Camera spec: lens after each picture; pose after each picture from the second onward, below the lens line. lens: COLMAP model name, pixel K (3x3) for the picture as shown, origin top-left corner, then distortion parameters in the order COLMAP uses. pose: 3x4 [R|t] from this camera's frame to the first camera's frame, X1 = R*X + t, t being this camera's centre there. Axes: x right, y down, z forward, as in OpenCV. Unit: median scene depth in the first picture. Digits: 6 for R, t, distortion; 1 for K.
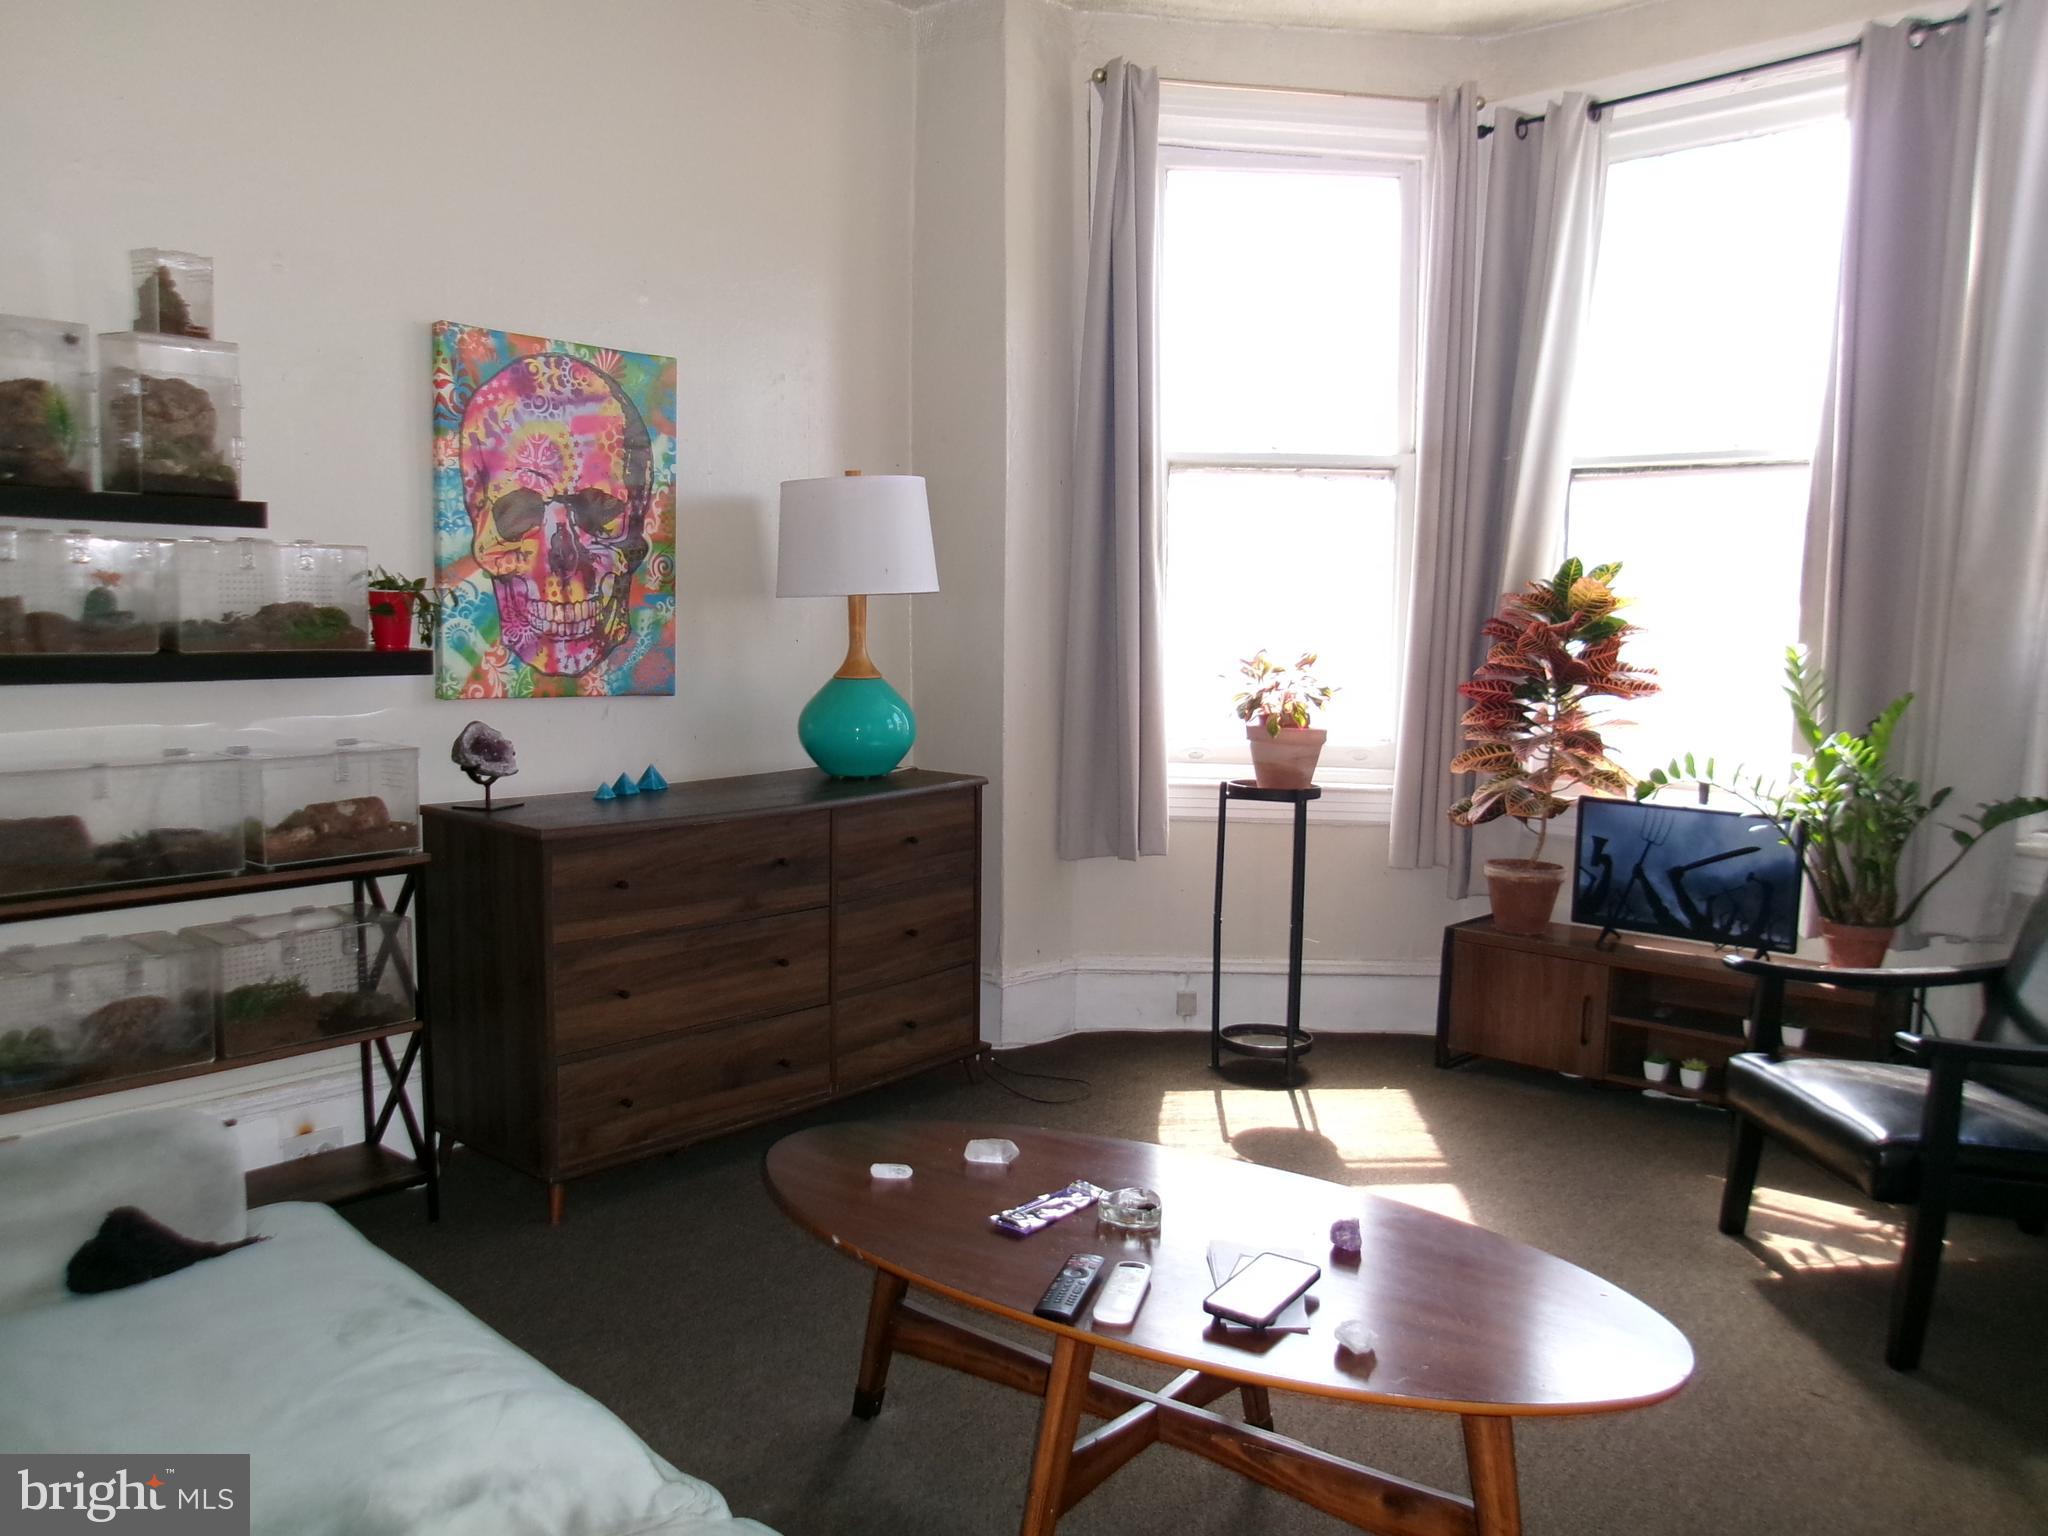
lens RADIAL K [[1595.6, 0, 1024.0], [0, 1595.6, 768.0], [0, 0, 1]] dist [-0.052191, 0.080656]
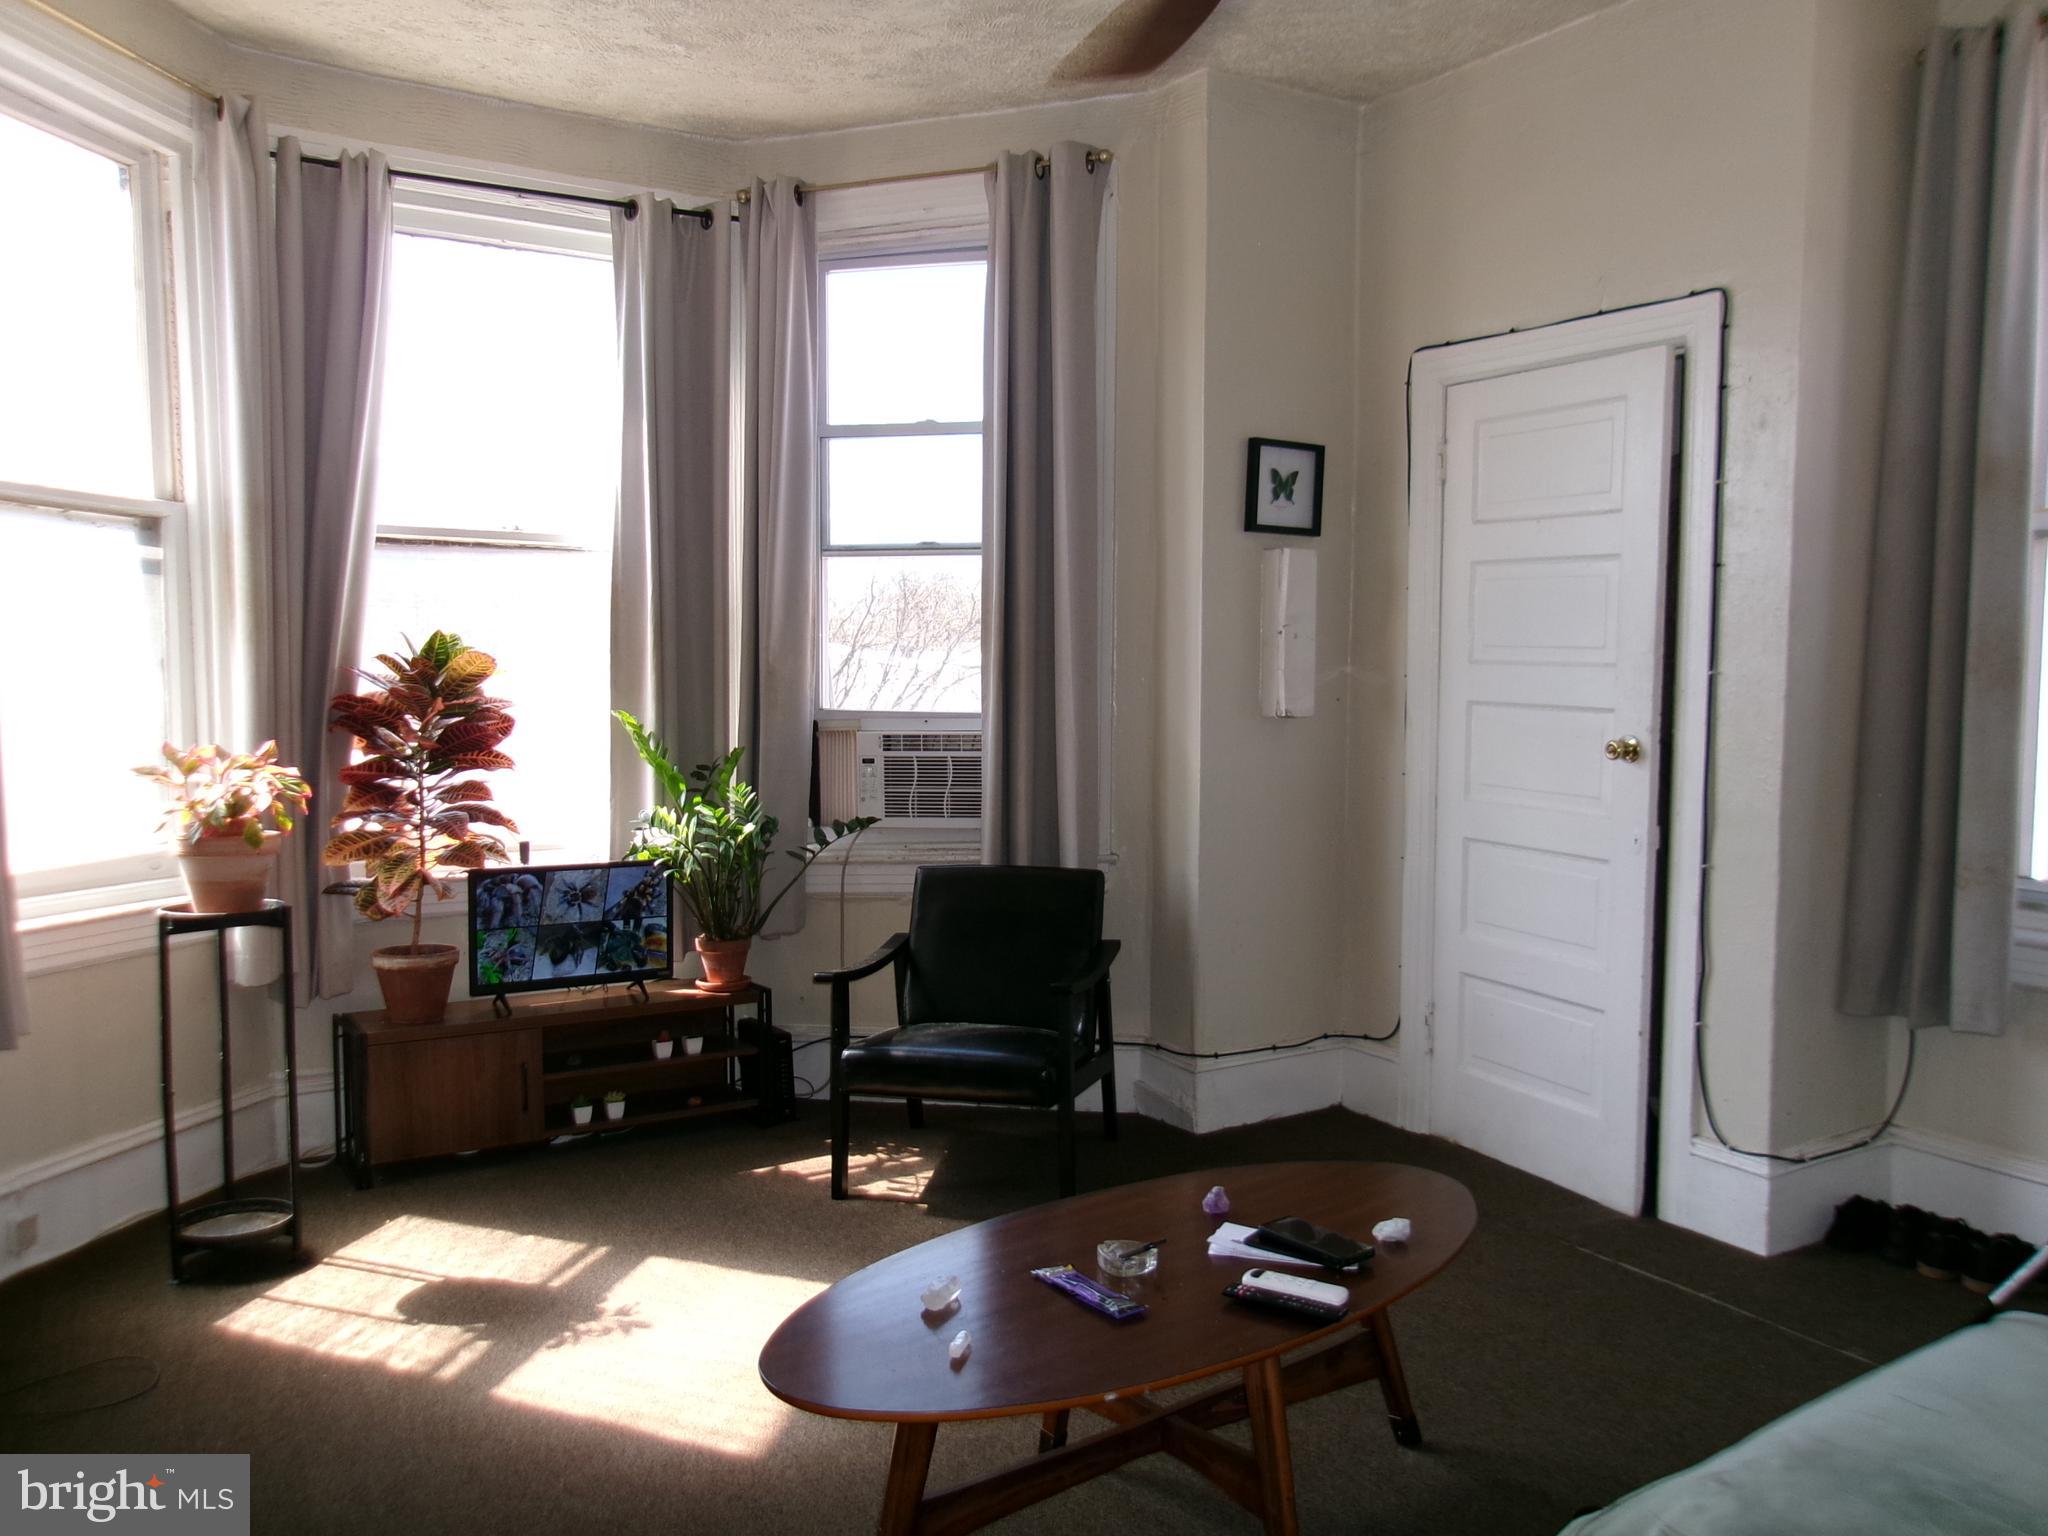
lens RADIAL K [[1595.6, 0, 1024.0], [0, 1595.6, 768.0], [0, 0, 1]] dist [-0.052191, 0.080656]
pose [[0.257500, -0.069974, 0.963741, -0.522271], [0.093015, 0.994538, 0.047358, -0.061926], [-0.961791, 0.077448, 0.262602, 0.402611]]
